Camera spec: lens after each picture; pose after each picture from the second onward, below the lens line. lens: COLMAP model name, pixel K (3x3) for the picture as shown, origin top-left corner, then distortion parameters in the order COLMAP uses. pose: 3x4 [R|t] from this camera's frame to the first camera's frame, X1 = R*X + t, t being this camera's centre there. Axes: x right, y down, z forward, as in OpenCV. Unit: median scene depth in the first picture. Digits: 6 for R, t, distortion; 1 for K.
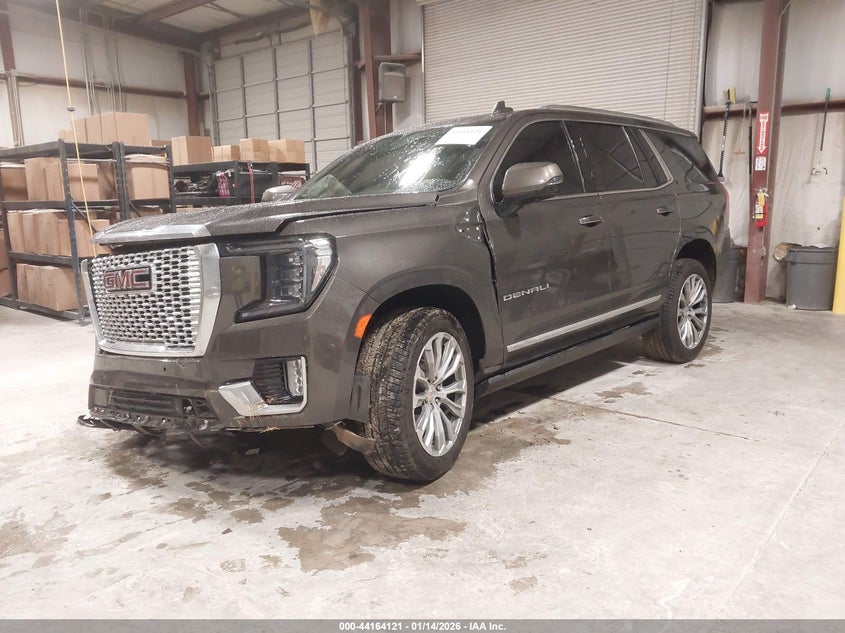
lens RADIAL K [[665.4, 0, 416.0], [0, 665.4, 318.7], [0, 0, 1]] dist [-0.004171, 0.000296]
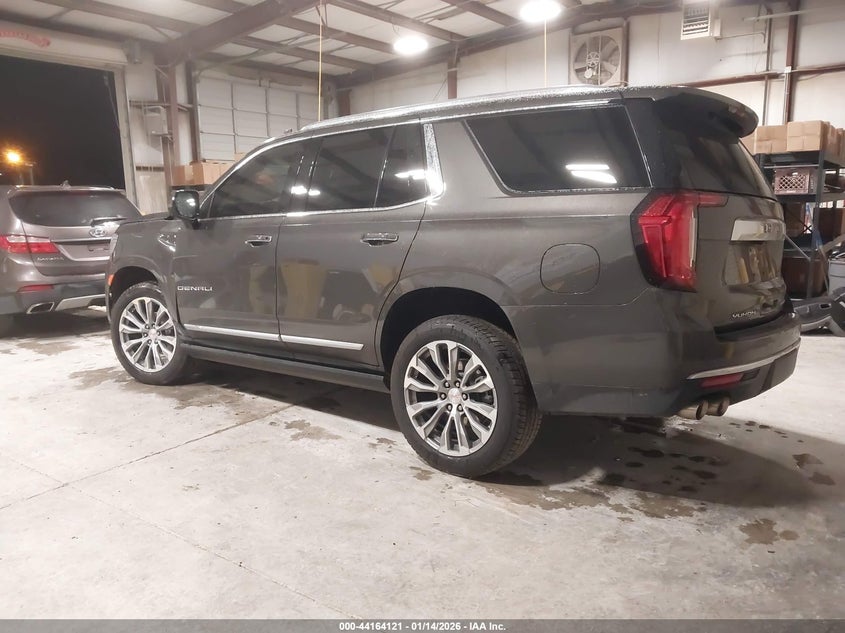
lens RADIAL K [[665.4, 0, 416.0], [0, 665.4, 318.7], [0, 0, 1]] dist [-0.004171, 0.000296]
pose [[0.058314, 0.173997, -0.983018, 1.290152], [-0.149670, 0.975088, 0.163715, -0.227460], [0.987015, 0.137582, 0.082903, 1.148500]]
